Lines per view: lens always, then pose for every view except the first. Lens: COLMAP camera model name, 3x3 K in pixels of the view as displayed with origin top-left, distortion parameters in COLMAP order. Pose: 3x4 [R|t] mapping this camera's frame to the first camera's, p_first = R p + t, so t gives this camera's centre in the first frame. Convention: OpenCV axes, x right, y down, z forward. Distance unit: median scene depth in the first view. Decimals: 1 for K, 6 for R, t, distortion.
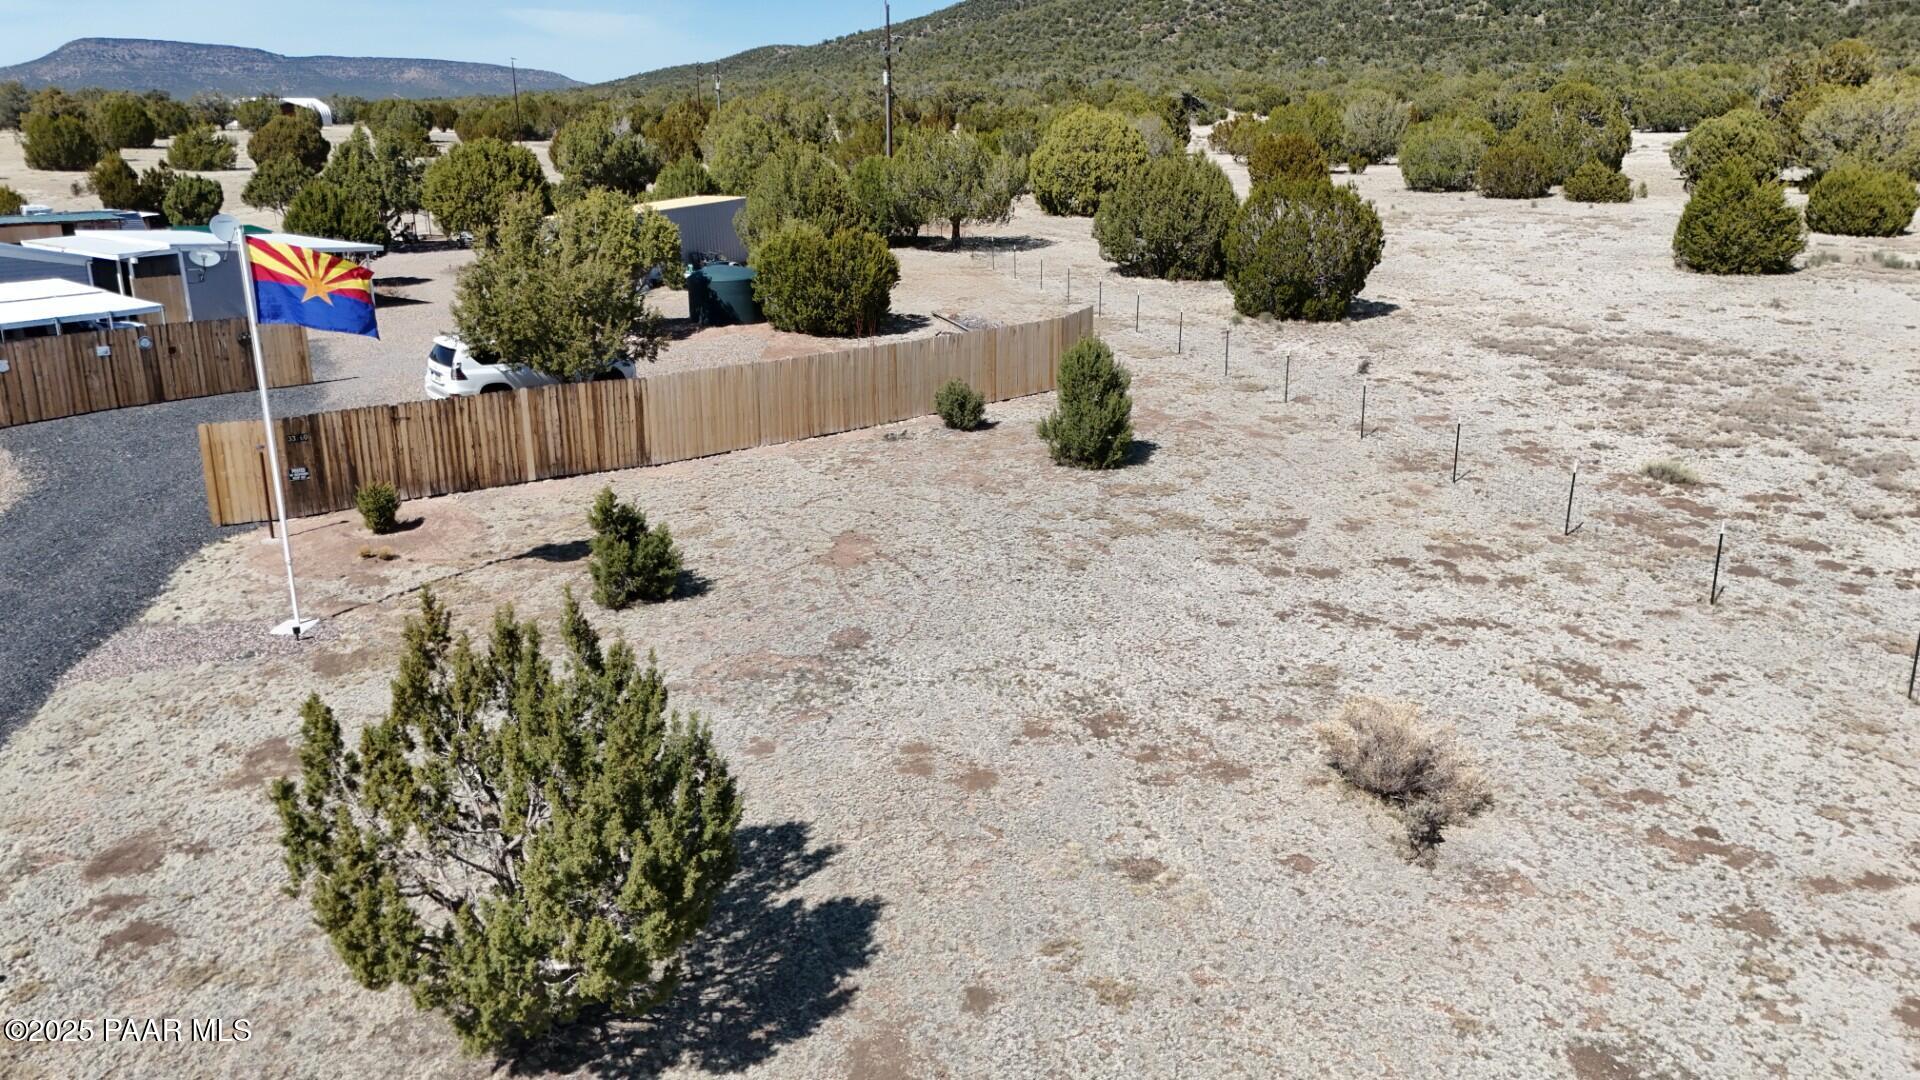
lens RADIAL K [[1409.9, 0, 962.8], [0, 1409.9, 529.1], [0, 0, 1]] dist [0.072518, -0.068255]
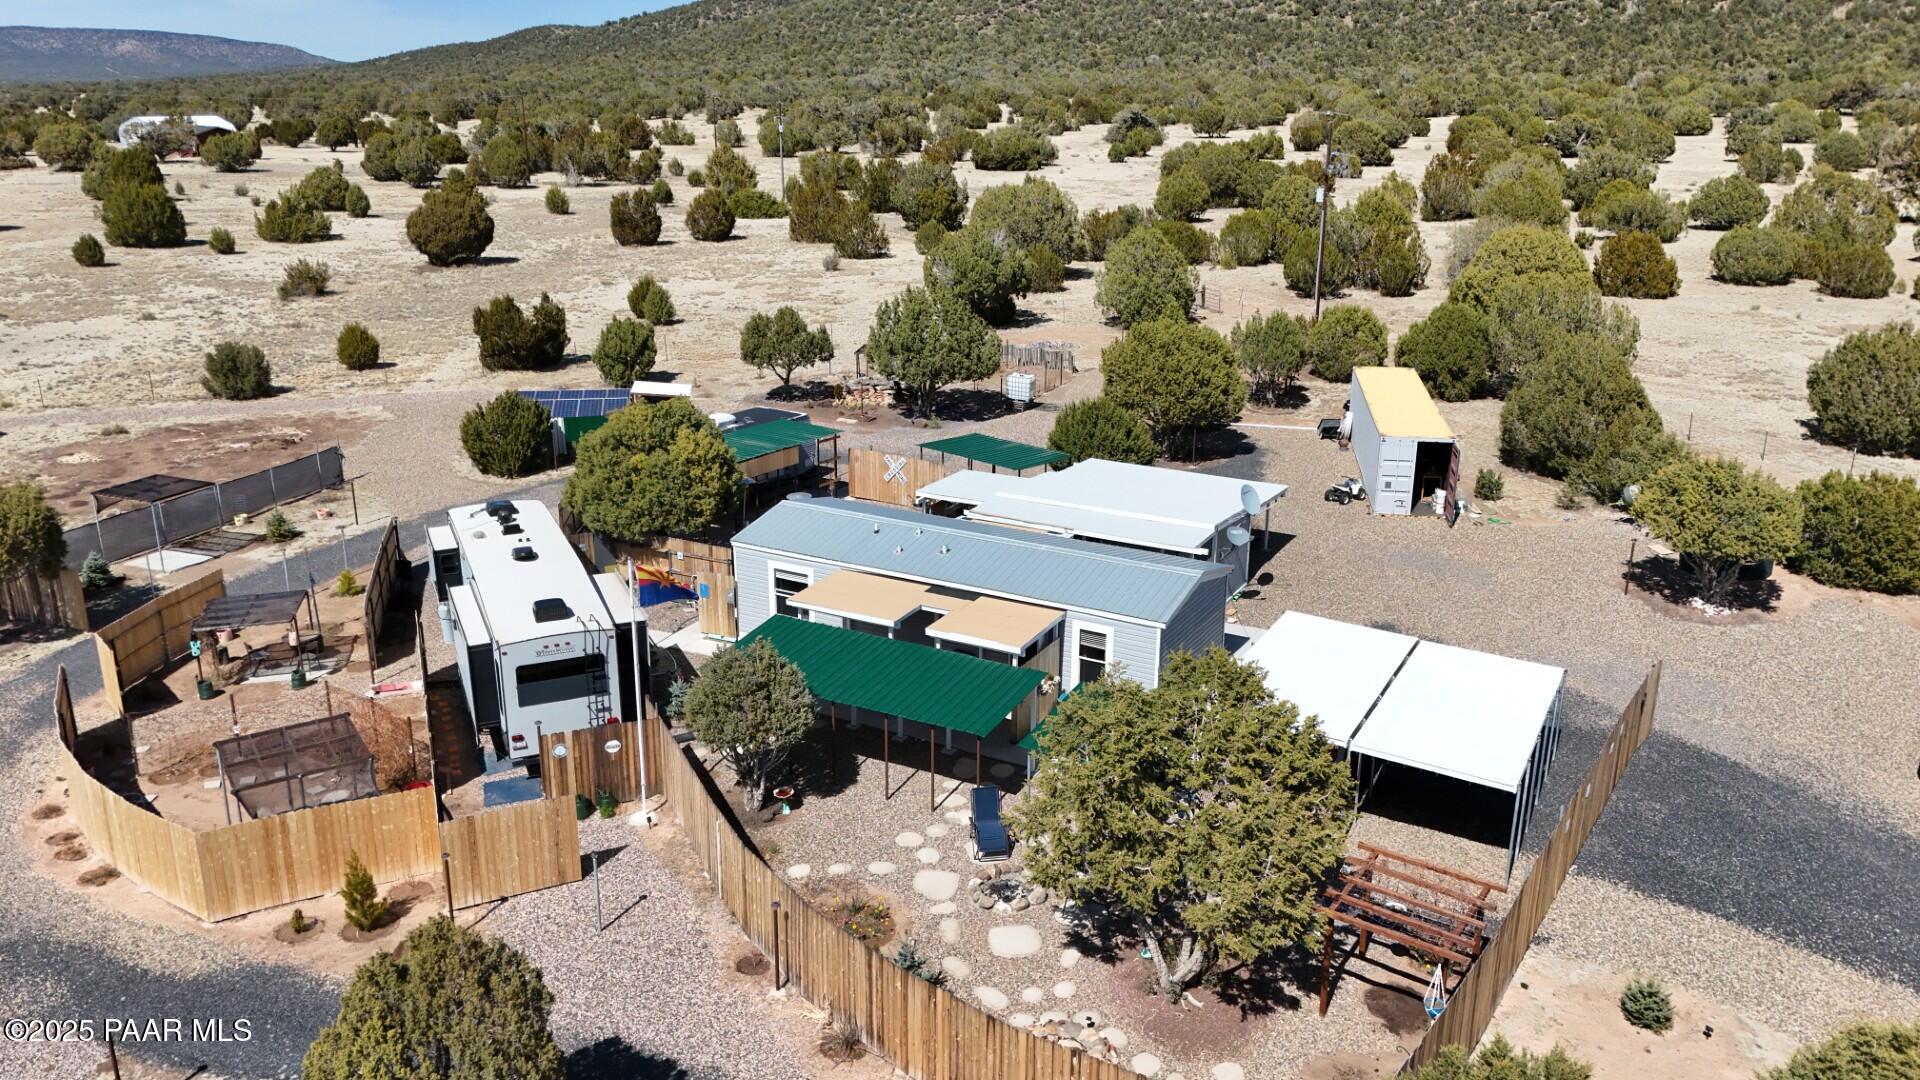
lens RADIAL K [[1409.9, 0, 963.4], [0, 1409.9, 532.0], [0, 0, 1]] dist [0.072518, -0.068255]
pose [[0.987785, -0.041254, 0.150266, -0.429962], [0.039111, 0.999087, 0.017194, -0.110564], [-0.150838, -0.011107, 0.988496, 0.077280]]
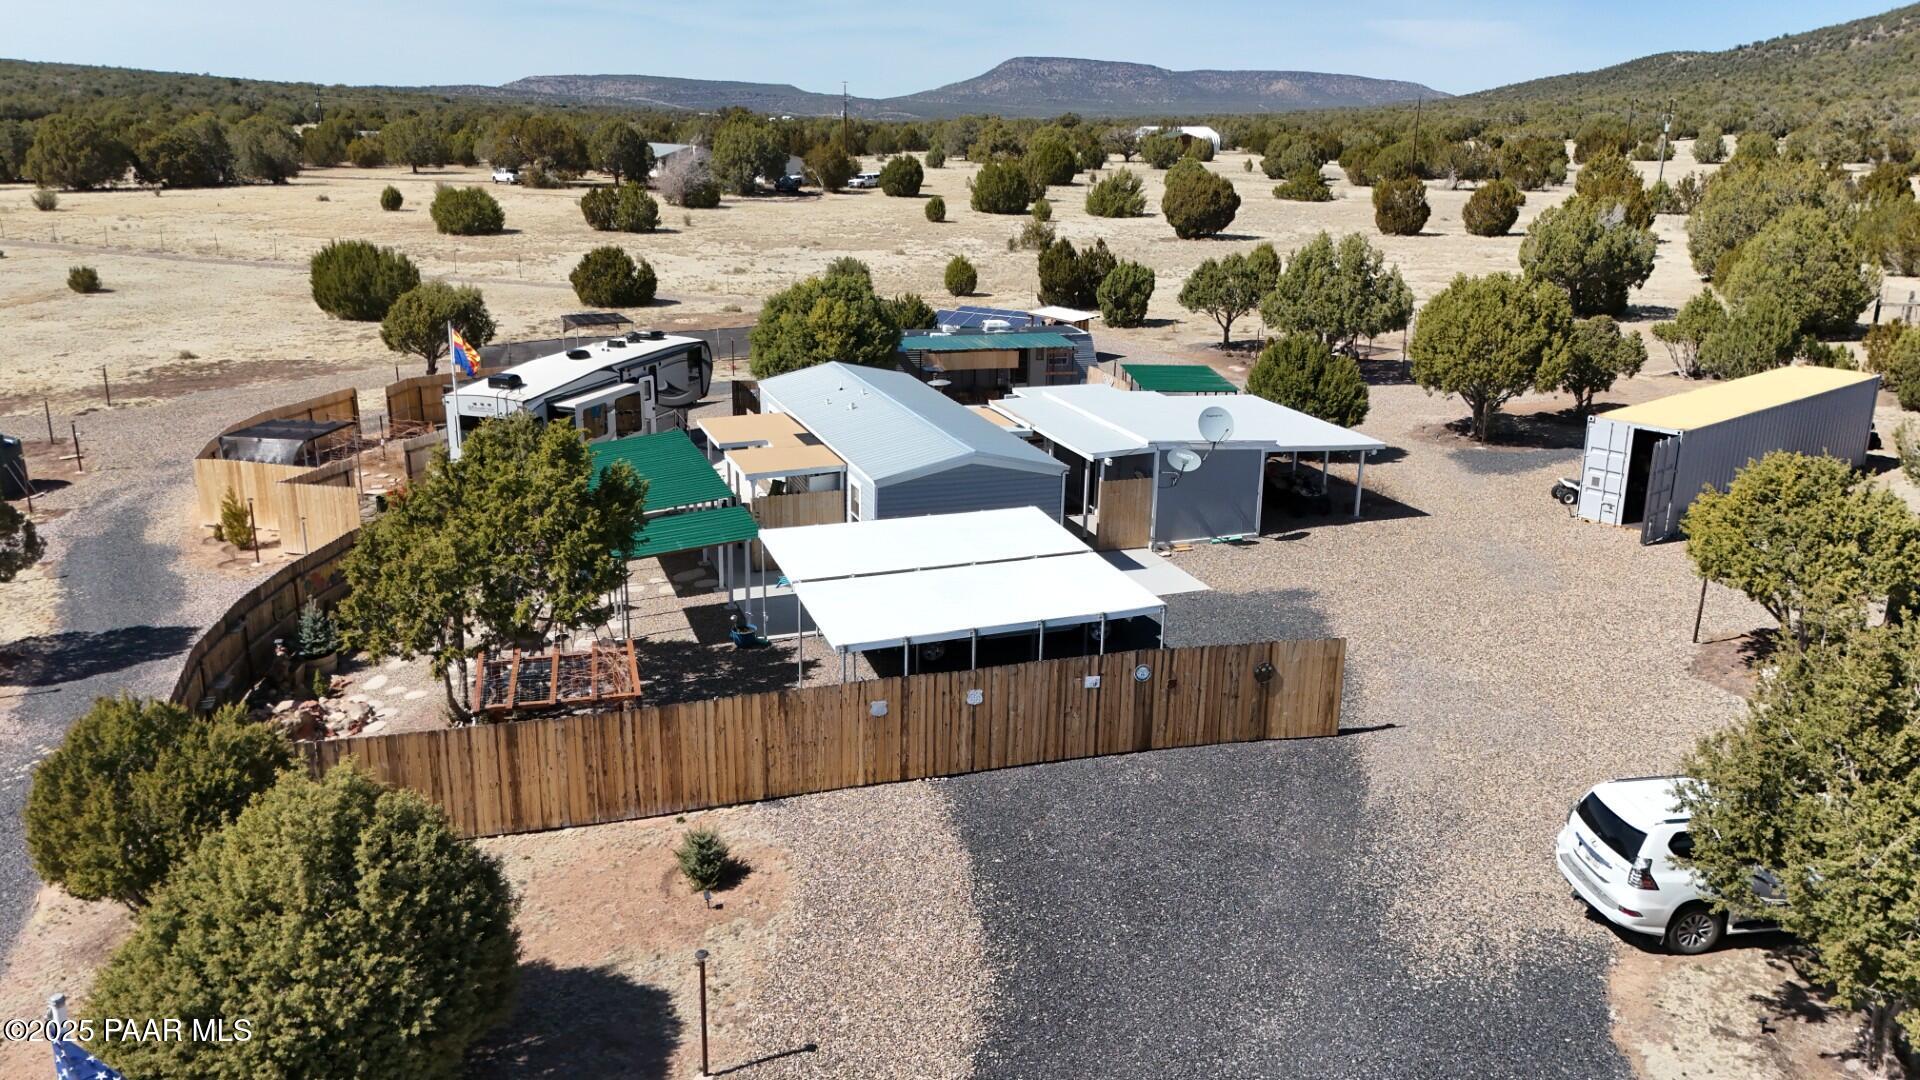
lens RADIAL K [[1409.9, 0, 964.8], [0, 1409.9, 532.2], [0, 0, 1]] dist [0.072518, -0.068255]
pose [[0.847766, 0.162095, -0.504994, -0.119061], [-0.164447, 0.985563, 0.040282, -0.083550], [0.504232, 0.048895, 0.862183, 0.136809]]
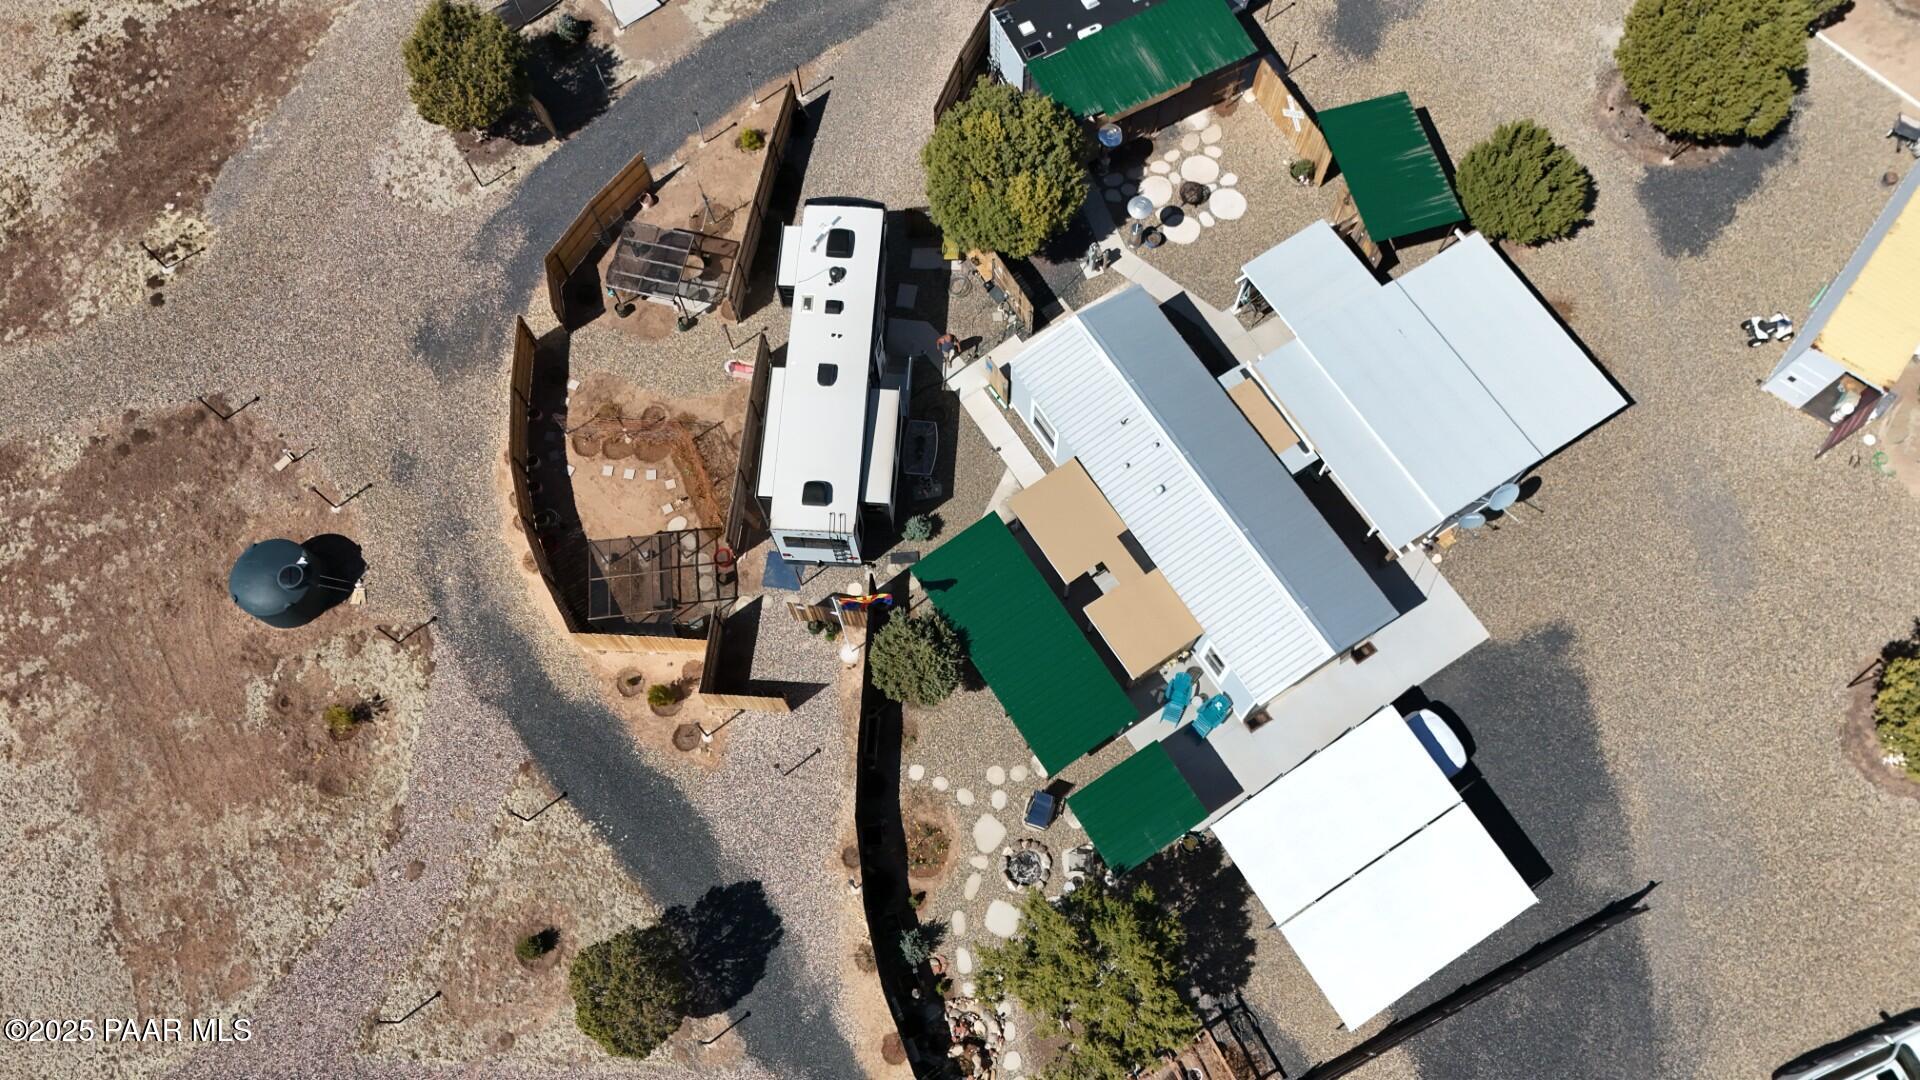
lens RADIAL K [[1409.9, 0, 961.7], [0, 1409.9, 534.1], [0, 0, 1]] dist [0.072518, -0.068255]
pose [[0.944628, 0.304563, -0.122144, -0.373613], [-0.080311, 0.575487, 0.813858, -0.464451], [0.318164, -0.758983, 0.568081, 0.192322]]
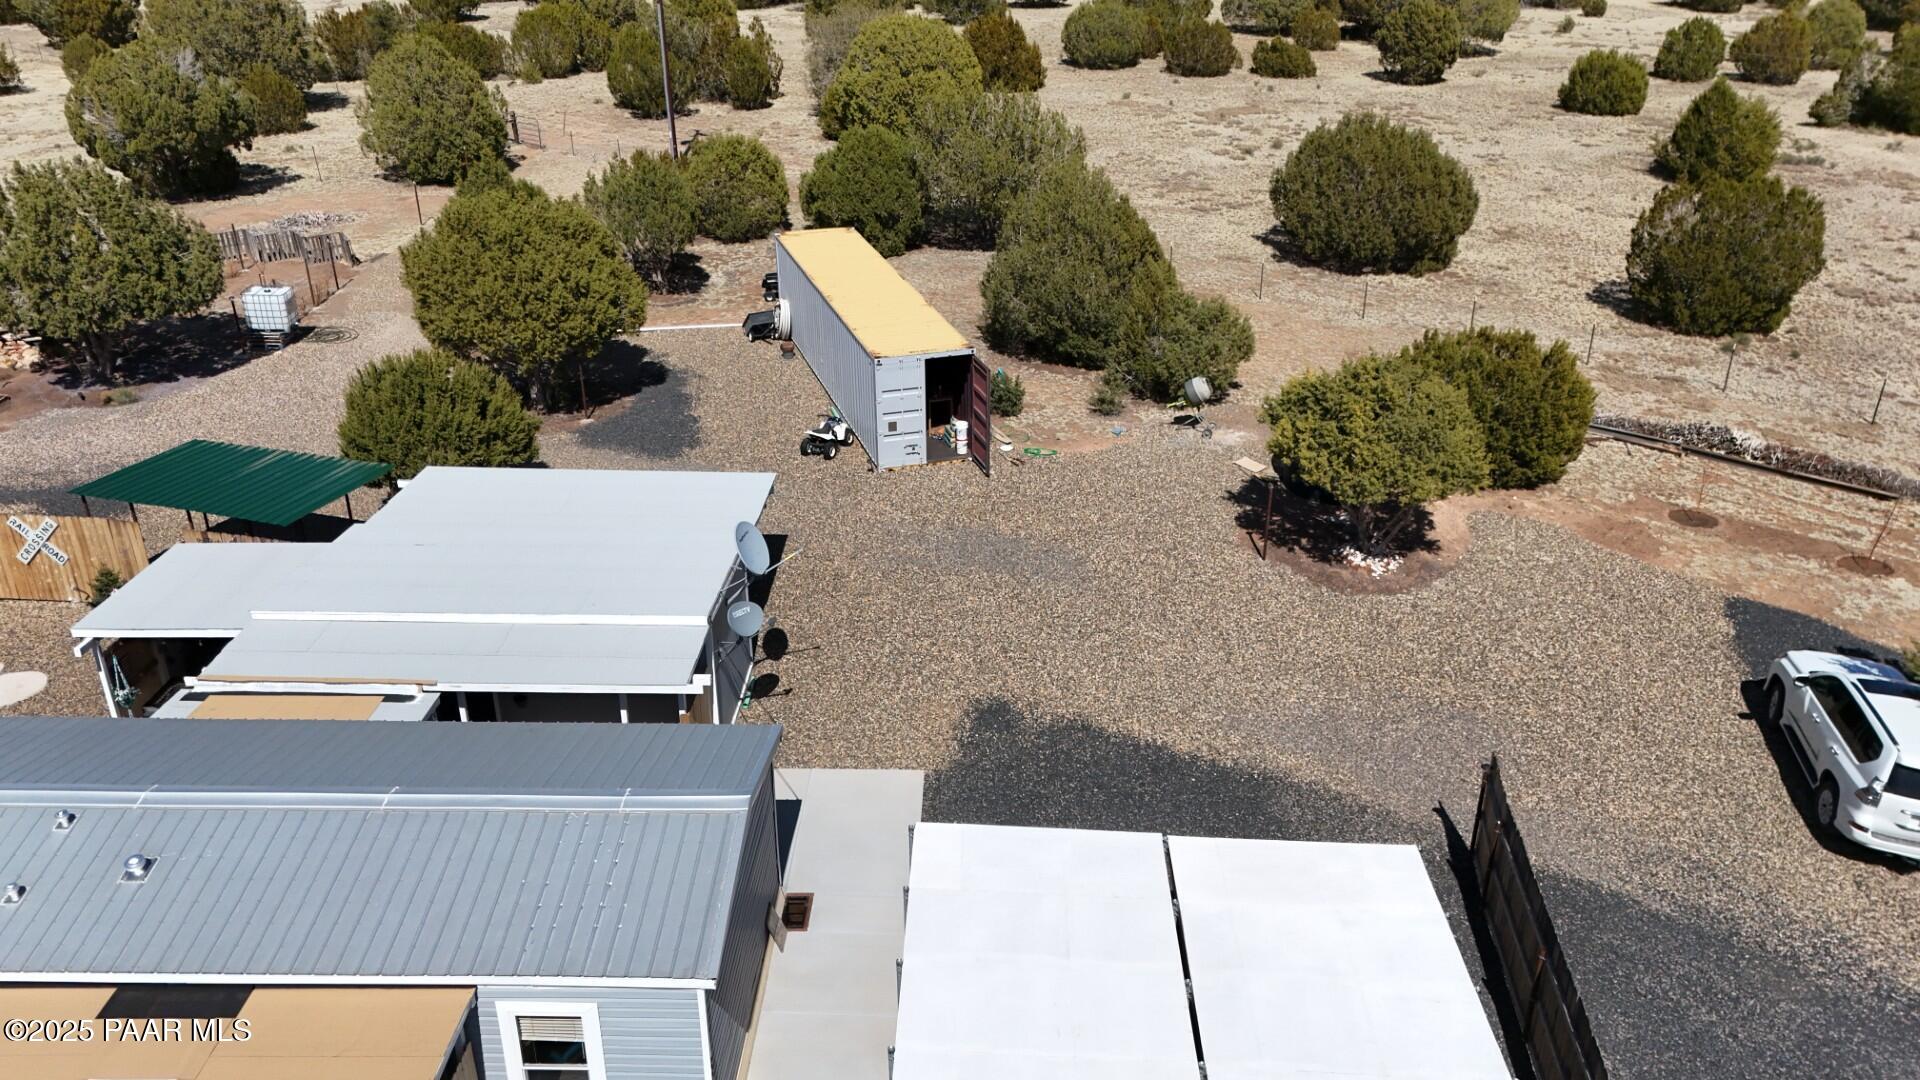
lens RADIAL K [[1409.9, 0, 962.1], [0, 1409.9, 540.3], [0, 0, 1]] dist [0.072518, -0.068255]
pose [[0.801277, -0.255156, 0.541156, -0.377140], [0.169724, 0.964283, 0.203354, -0.157329], [-0.573715, -0.071096, 0.815964, 0.284619]]
